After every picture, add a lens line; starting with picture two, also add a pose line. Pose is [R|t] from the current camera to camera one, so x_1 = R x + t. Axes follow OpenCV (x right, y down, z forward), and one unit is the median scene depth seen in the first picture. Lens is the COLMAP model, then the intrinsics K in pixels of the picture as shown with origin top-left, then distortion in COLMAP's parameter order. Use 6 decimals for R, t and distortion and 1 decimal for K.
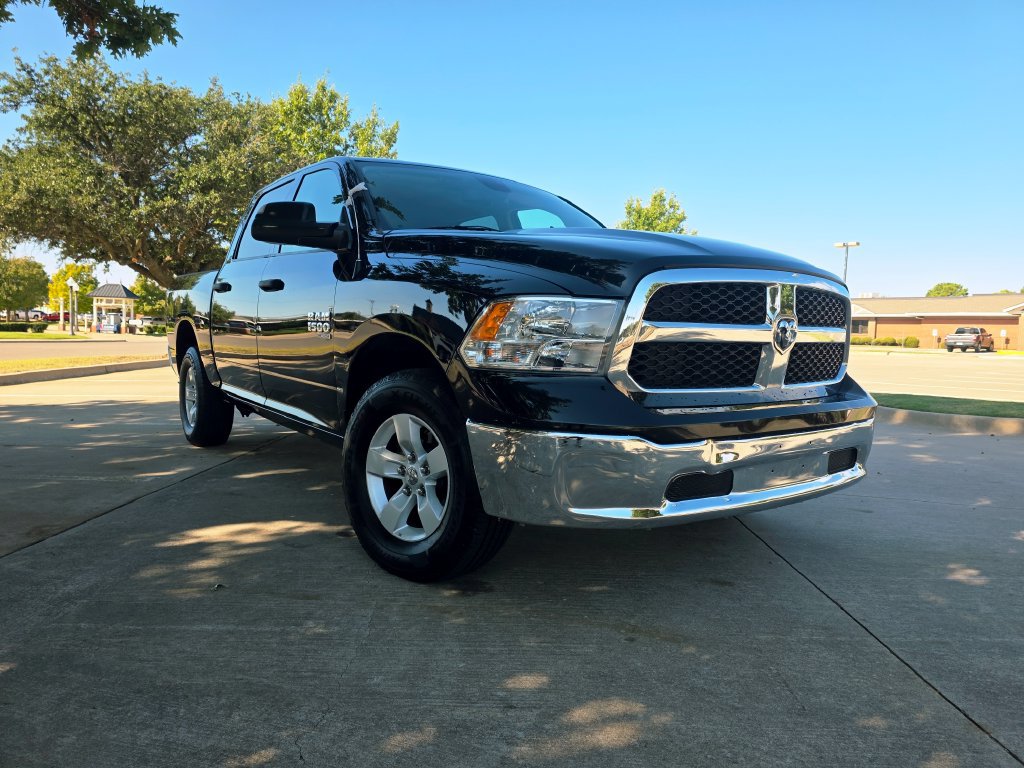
lens RADIAL K [[692.3, 0, 518.6], [0, 692.3, 379.7], [0, 0, 1]] dist [0.053269, -0.048857]
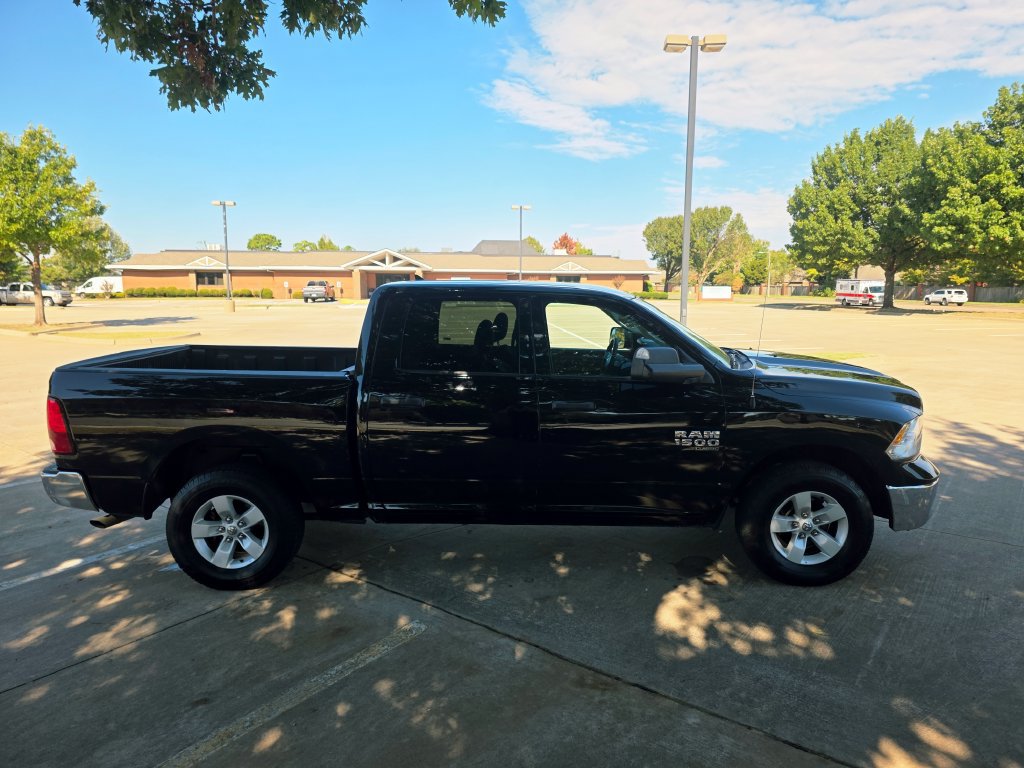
lens RADIAL K [[695.0, 0, 512.0], [0, 695.0, 384.0], [0, 0, 1]] dist [0.058601, -0.053892]
pose [[0.582418, -0.143618, 0.800102, -1.764989], [0.066242, 0.989381, 0.129375, -0.436800], [-0.810186, -0.022350, 0.585746, 0.565836]]
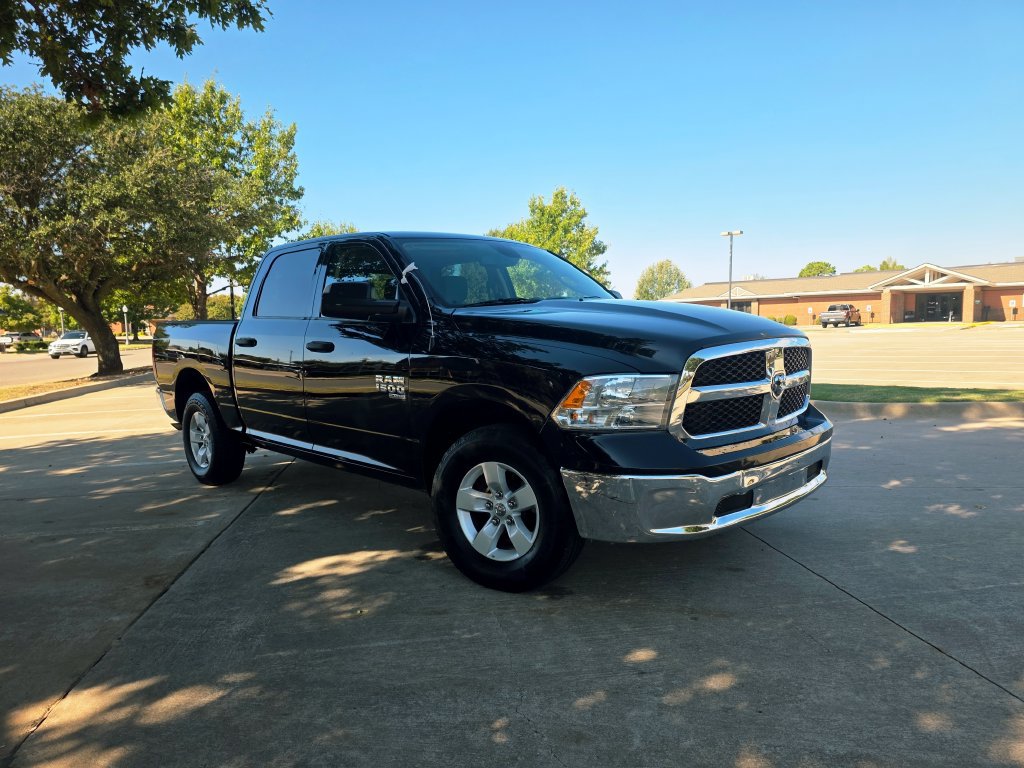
lens RADIAL K [[698.1, 0, 513.7], [0, 698.1, 389.3], [0, 0, 1]] dist [0.056030, -0.051127]
pose [[0.988290, -0.063183, 0.138893, -0.275094], [0.059232, 0.997718, 0.032403, -0.113329], [-0.140623, -0.023797, 0.989777, -0.246442]]
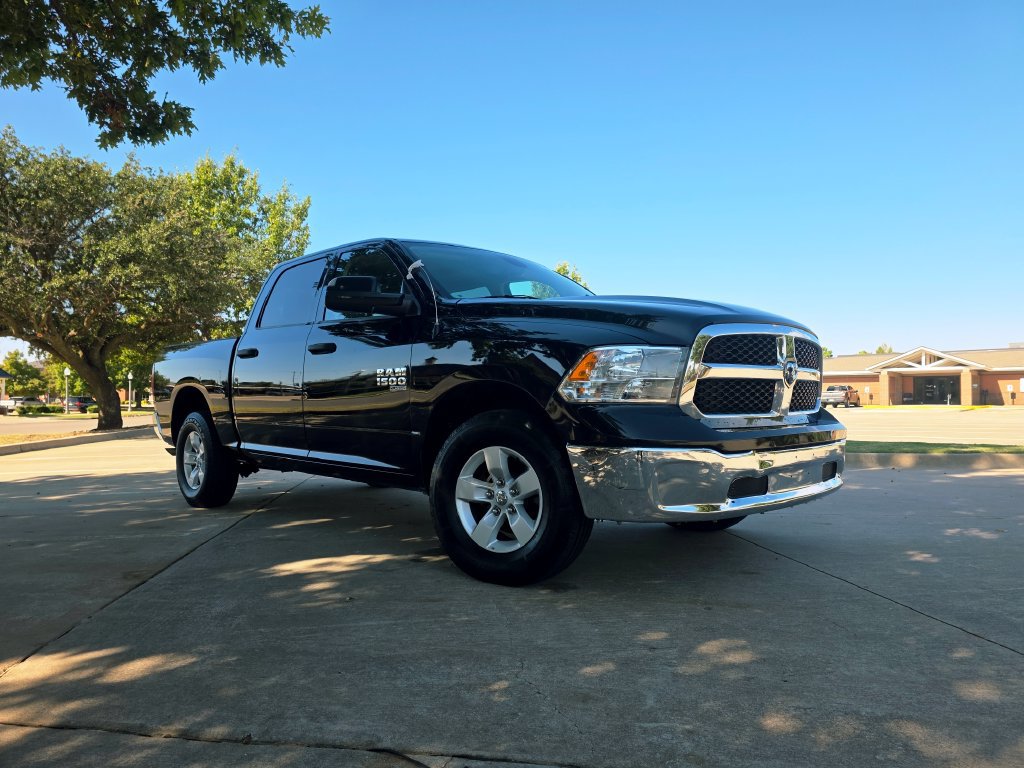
lens RADIAL K [[695.0, 0, 512.0], [0, 695.0, 384.0], [0, 0, 1]] dist [0.058601, -0.053892]
pose [[0.989530, -0.025091, 0.142129, -0.284569], [0.038240, 0.995157, -0.090552, 0.048236], [-0.139169, 0.095039, 0.985698, -0.203934]]
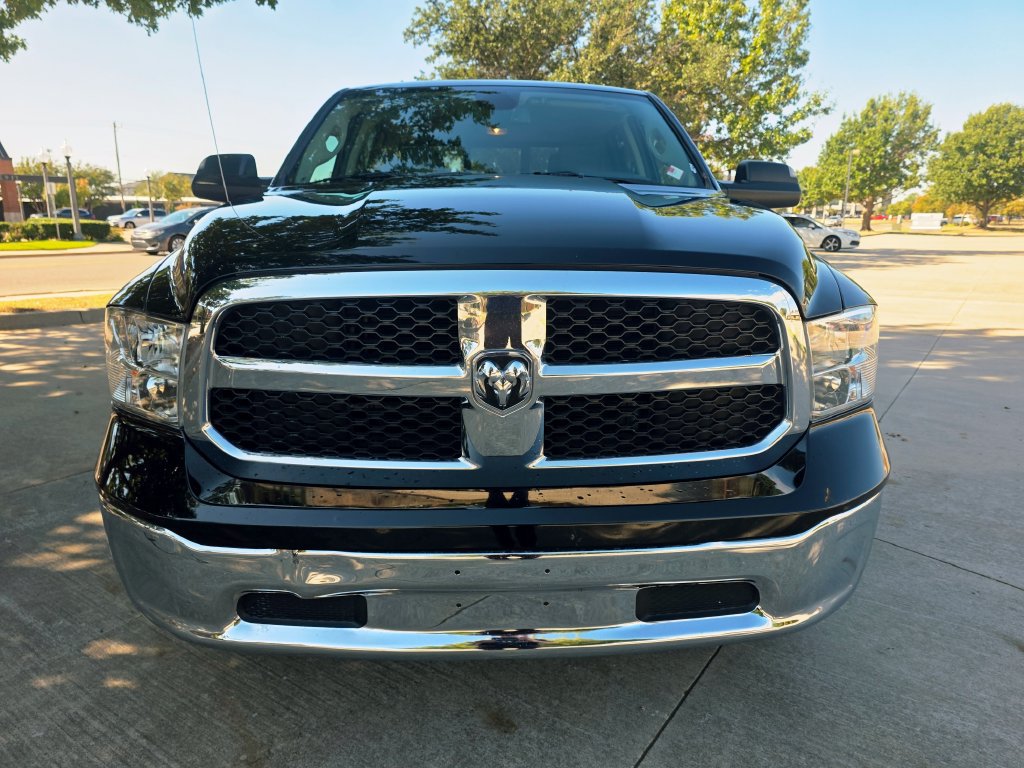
lens RADIAL K [[698.1, 0, 513.7], [0, 698.1, 389.3], [0, 0, 1]] dist [0.056030, -0.051127]
pose [[0.815817, 0.119936, -0.565736, 0.609433], [-0.027408, 0.985178, 0.169334, -0.134444], [0.577660, -0.122640, 0.807012, 0.472521]]
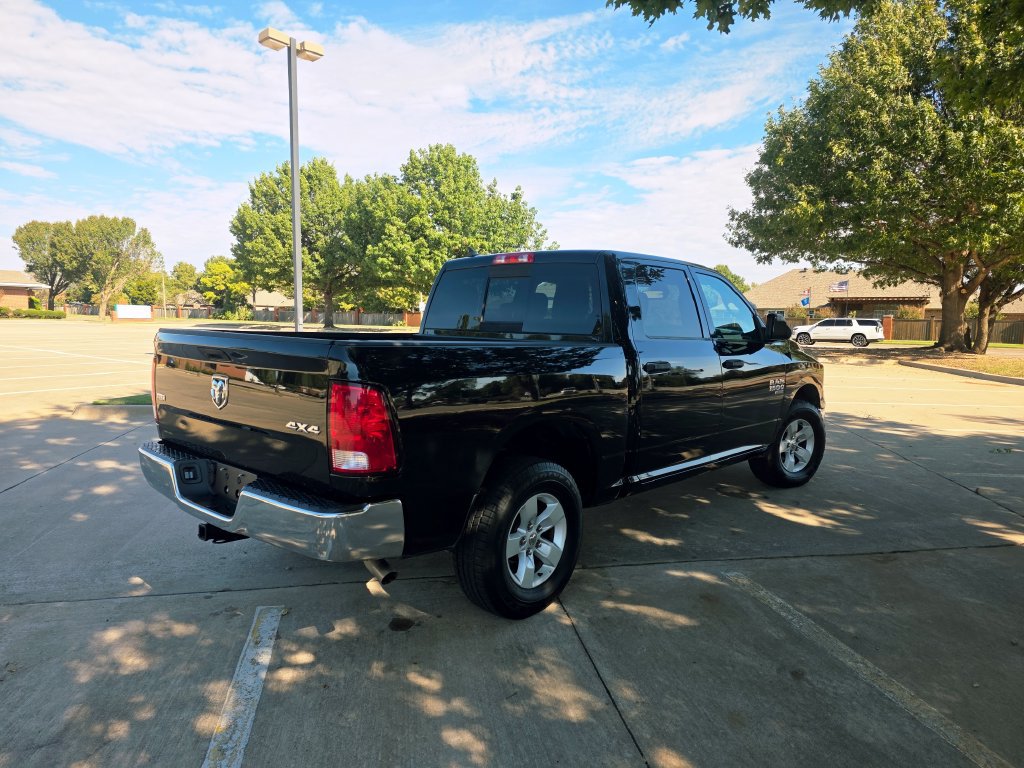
lens RADIAL K [[698.1, 0, 513.7], [0, 698.1, 389.3], [0, 0, 1]] dist [0.056030, -0.051127]
pose [[-0.223720, -0.134695, 0.965301, -2.090364], [0.033902, 0.988730, 0.145821, -0.398972], [-0.974064, 0.065349, -0.216632, 2.295848]]
